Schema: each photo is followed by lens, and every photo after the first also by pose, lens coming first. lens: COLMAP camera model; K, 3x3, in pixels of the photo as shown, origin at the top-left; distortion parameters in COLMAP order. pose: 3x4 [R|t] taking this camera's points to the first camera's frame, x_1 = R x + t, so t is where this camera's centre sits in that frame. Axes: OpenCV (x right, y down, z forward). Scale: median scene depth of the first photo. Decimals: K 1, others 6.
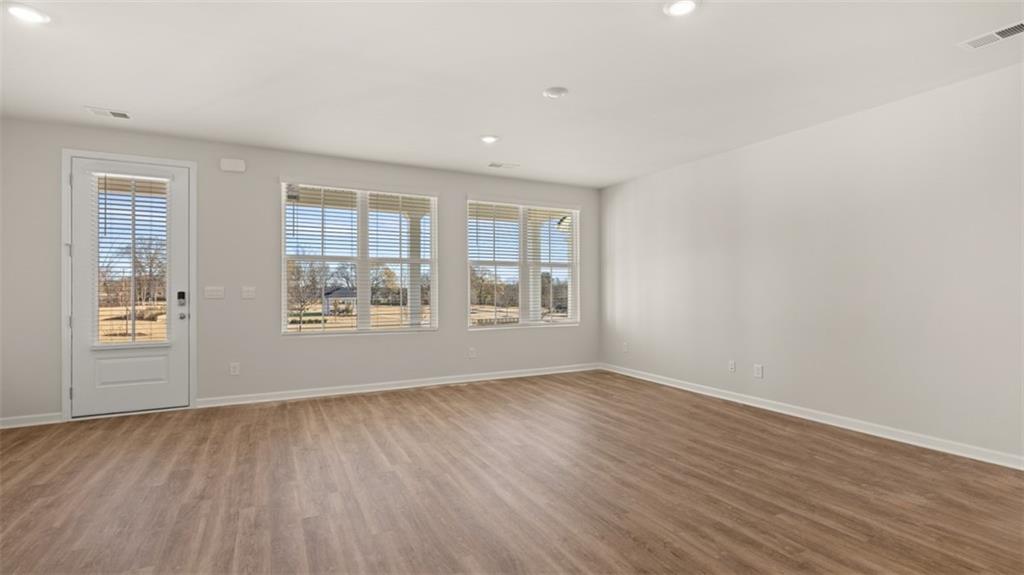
lens RADIAL K [[460.9, 0, 509.5], [0, 460.9, 287.4], [0, 0, 1]] dist [-0.004052, 0.000265]
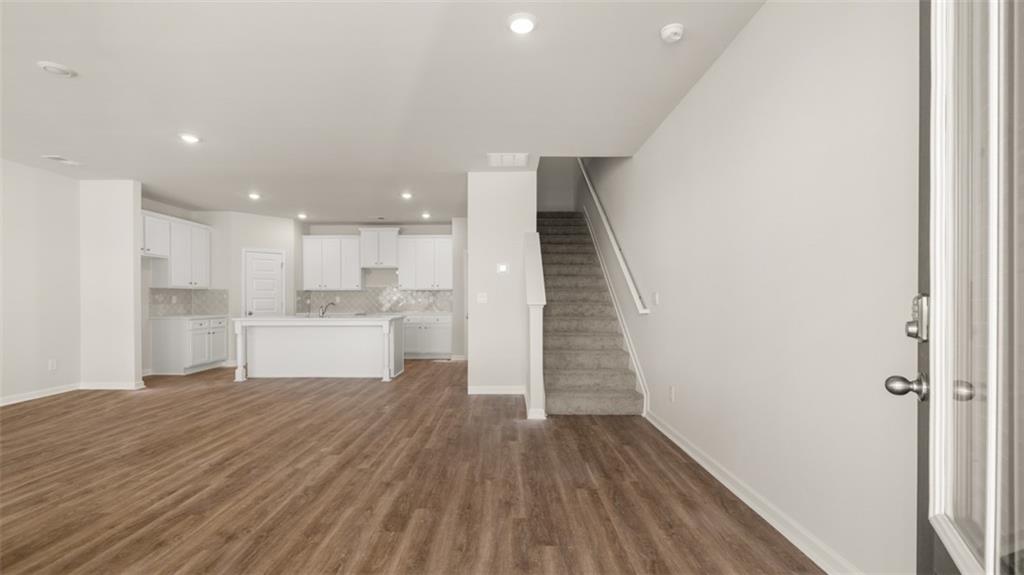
lens RADIAL K [[433.0, 0, 505.6], [0, 433.0, 302.1], [0, 0, 1]] dist [-0.000973, 0.000565]
pose [[-0.886241, 0.002267, 0.463218, -1.248423], [0.001995, 0.999997, -0.001078, 0.033583], [-0.463219, -0.000032, -0.886244, 1.598617]]
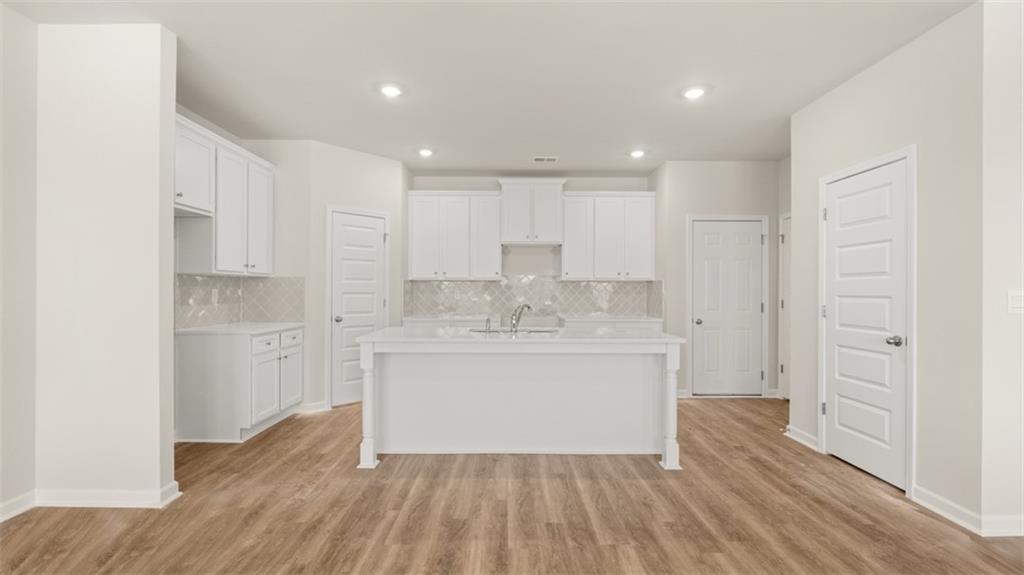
lens RADIAL K [[460.9, 0, 509.6], [0, 460.9, 292.2], [0, 0, 1]] dist [-0.004052, 0.000265]
pose [[-0.891779, -0.002578, 0.452463, 0.093443], [-0.004156, 0.999988, -0.002494, 0.001838], [-0.452451, -0.004105, -0.891780, 1.148901]]
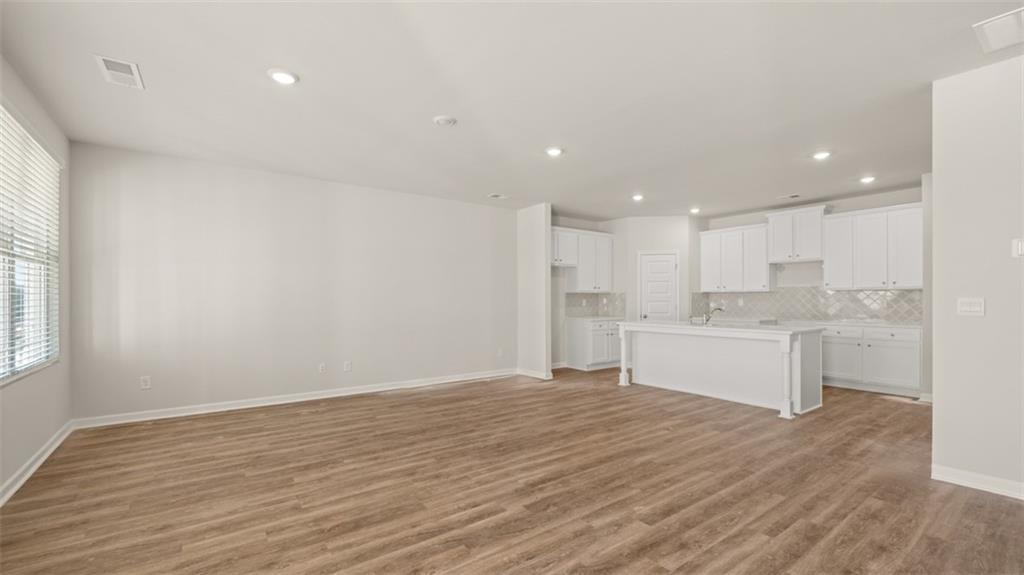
lens RADIAL K [[433.0, 0, 510.5], [0, 433.0, 299.0], [0, 0, 1]] dist [-0.000973, 0.000565]
pose [[-0.159866, 0.004628, 0.987128, -1.114344], [-0.003479, 0.999980, -0.005252, 0.006281], [-0.987133, -0.004273, -0.159847, 1.207507]]
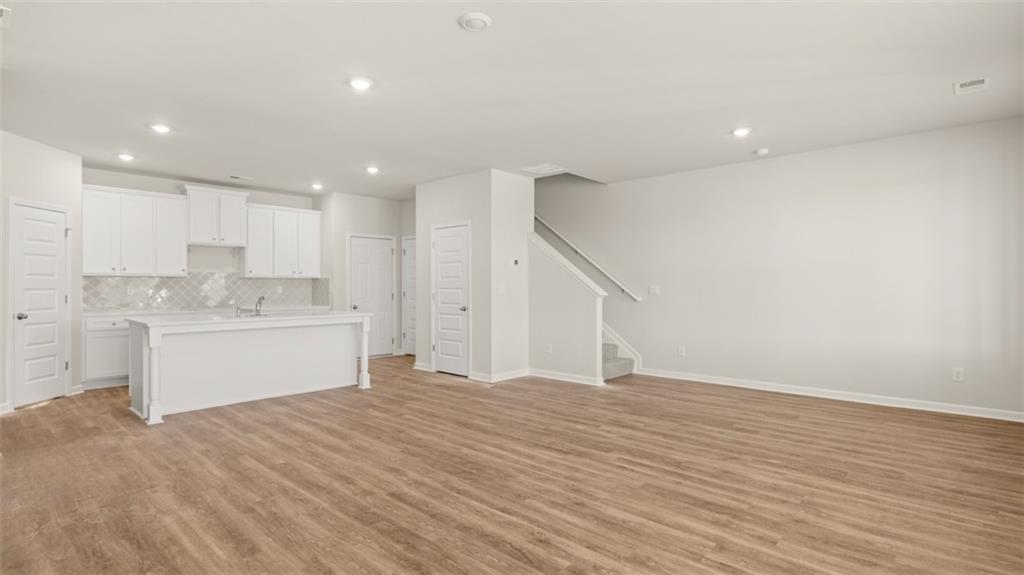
lens RADIAL K [[493.4, 0, 507.7], [0, 493.4, 292.9], [0, 0, 1]] dist [-0.001391, -0.001046]
pose [[-0.940519, 0.007154, -0.339665, 0.381958], [0.004264, 0.999948, 0.009254, 0.007751], [0.339714, 0.007255, -0.940501, 2.102915]]
